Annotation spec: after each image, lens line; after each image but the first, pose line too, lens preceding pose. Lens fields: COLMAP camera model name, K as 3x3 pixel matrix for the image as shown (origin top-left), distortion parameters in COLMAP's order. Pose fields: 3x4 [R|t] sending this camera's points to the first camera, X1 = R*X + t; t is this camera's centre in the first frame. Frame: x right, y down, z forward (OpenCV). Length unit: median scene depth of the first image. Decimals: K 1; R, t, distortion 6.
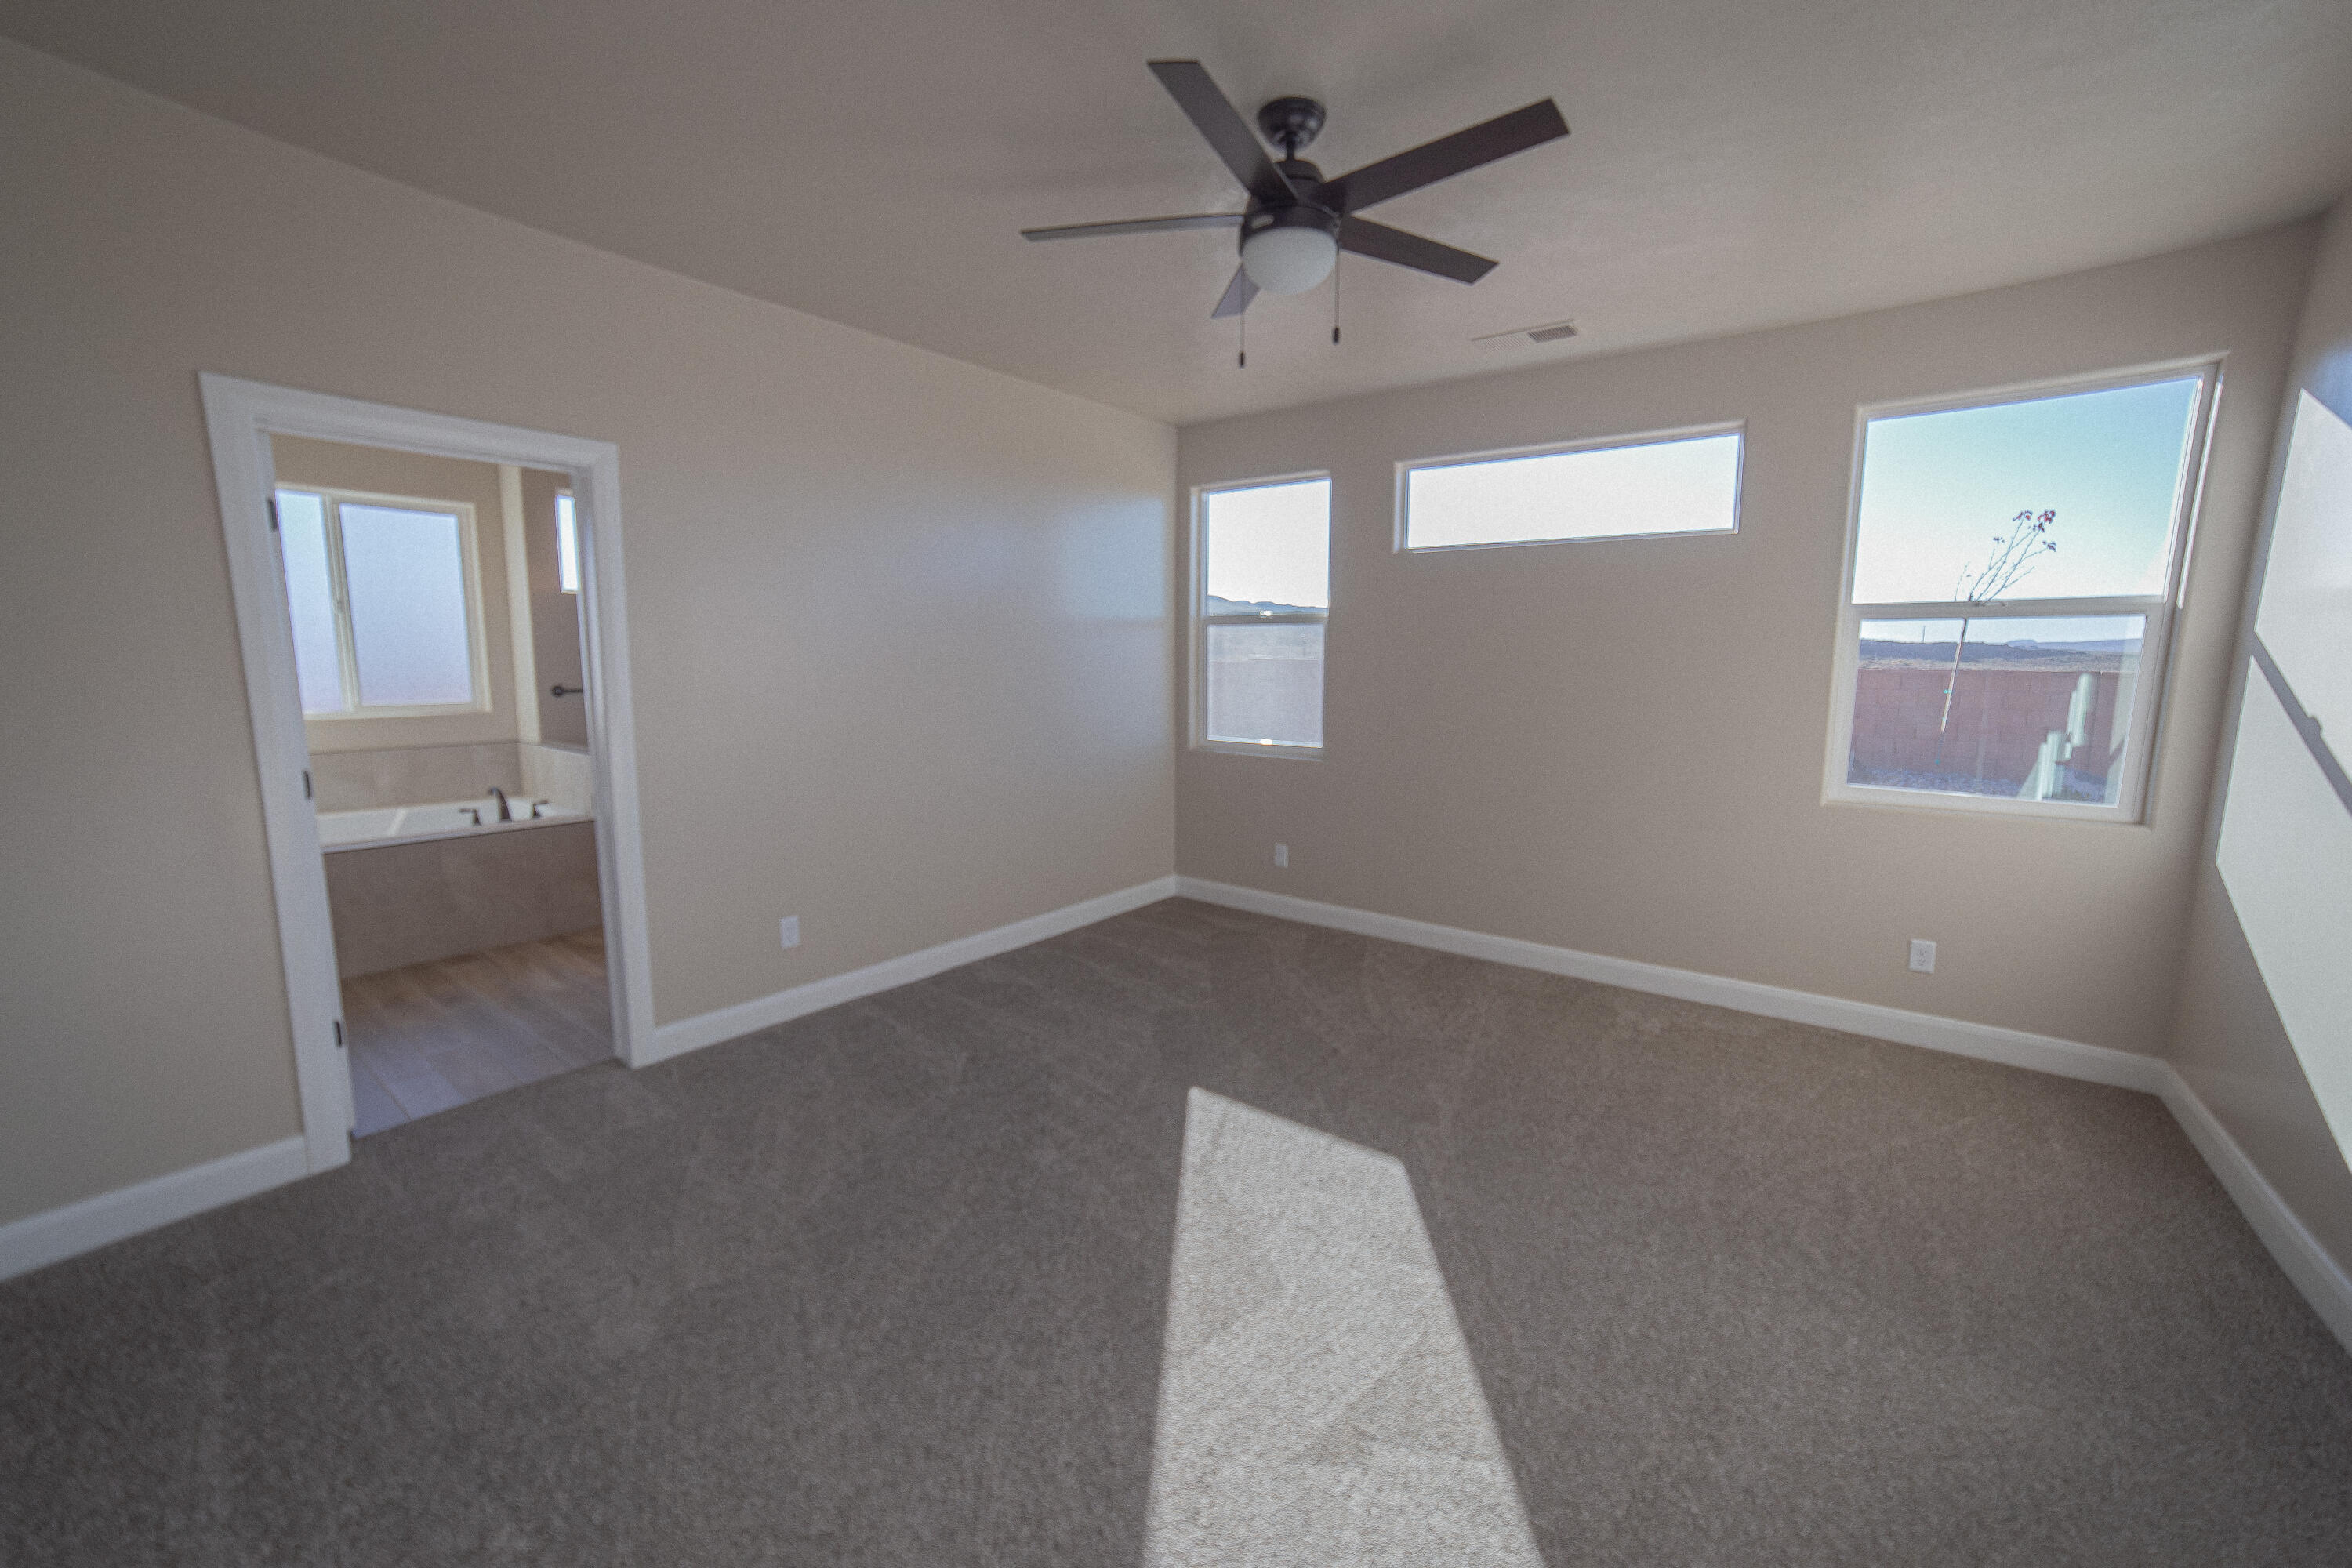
lens RADIAL K [[918.1, 0, 1185.7], [0, 918.1, 775.2], [0, 0, 1]] dist [-0.069800, 0.037930]
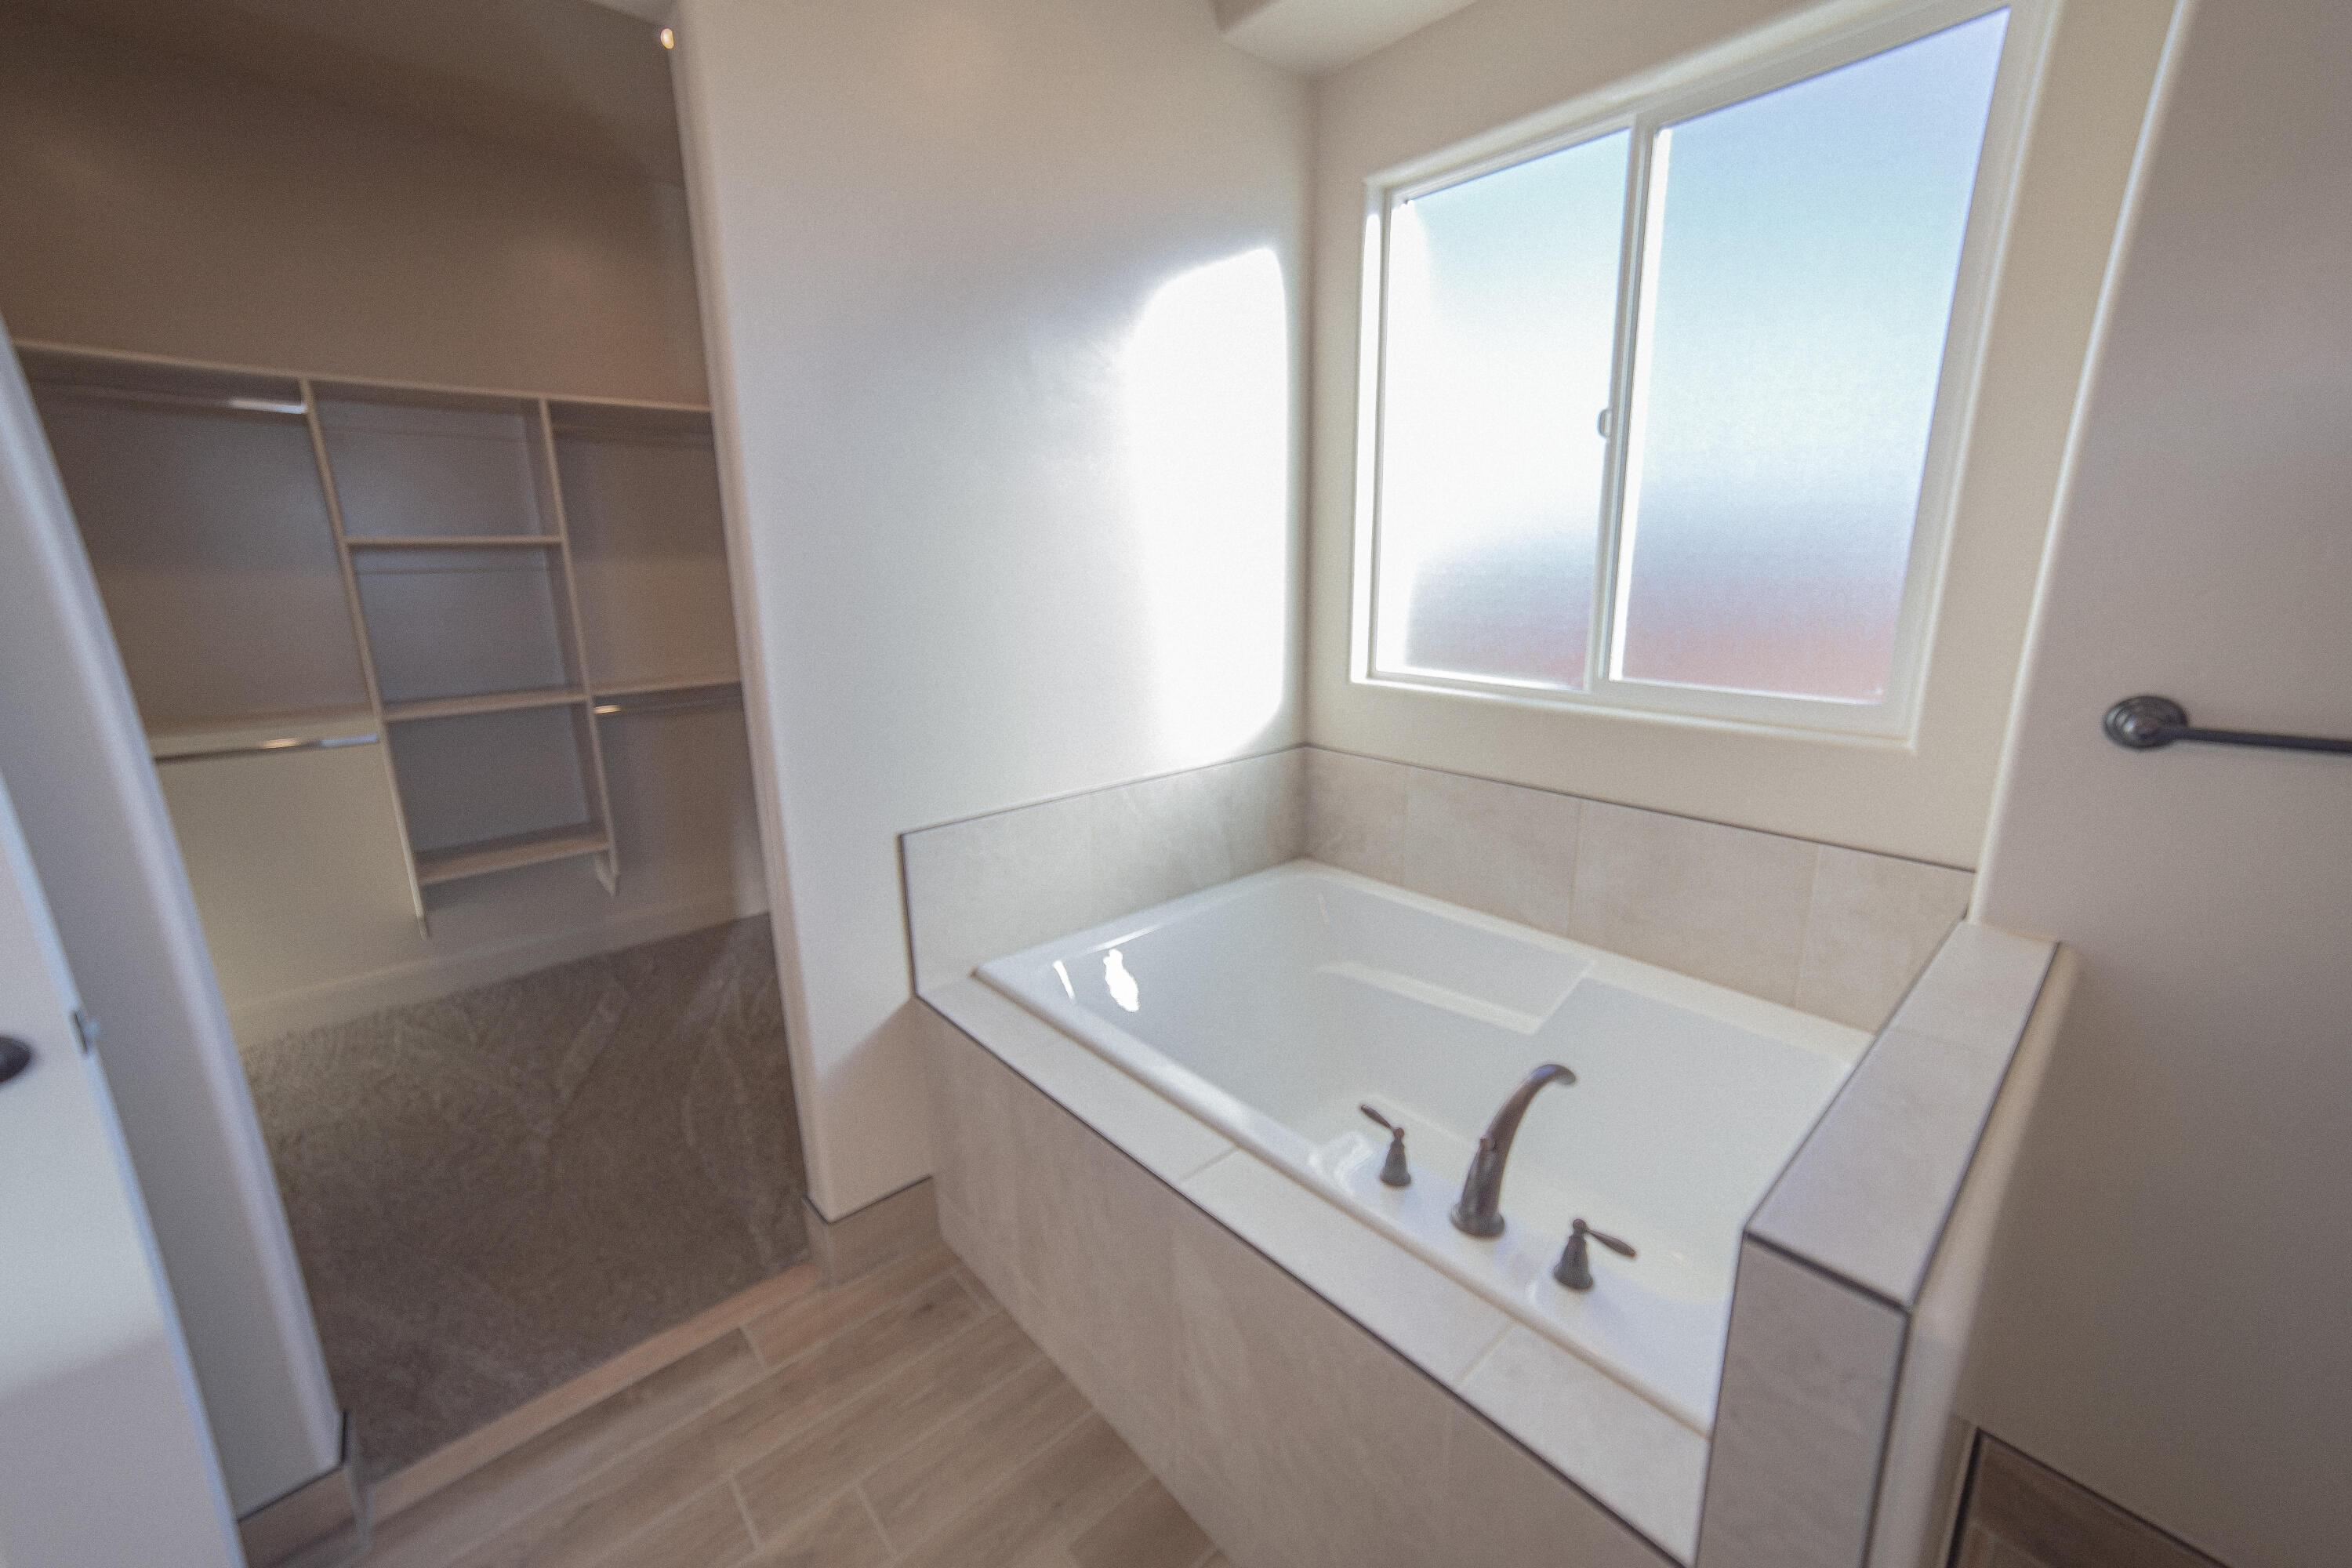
lens RADIAL K [[918.1, 0, 1185.7], [0, 918.1, 775.2], [0, 0, 1]] dist [-0.069800, 0.037930]
pose [[-0.193896, 0.221310, -0.955733, -0.519703], [-0.109435, 0.963262, 0.245255, -0.120214], [0.974899, 0.152145, -0.162554, 0.920575]]
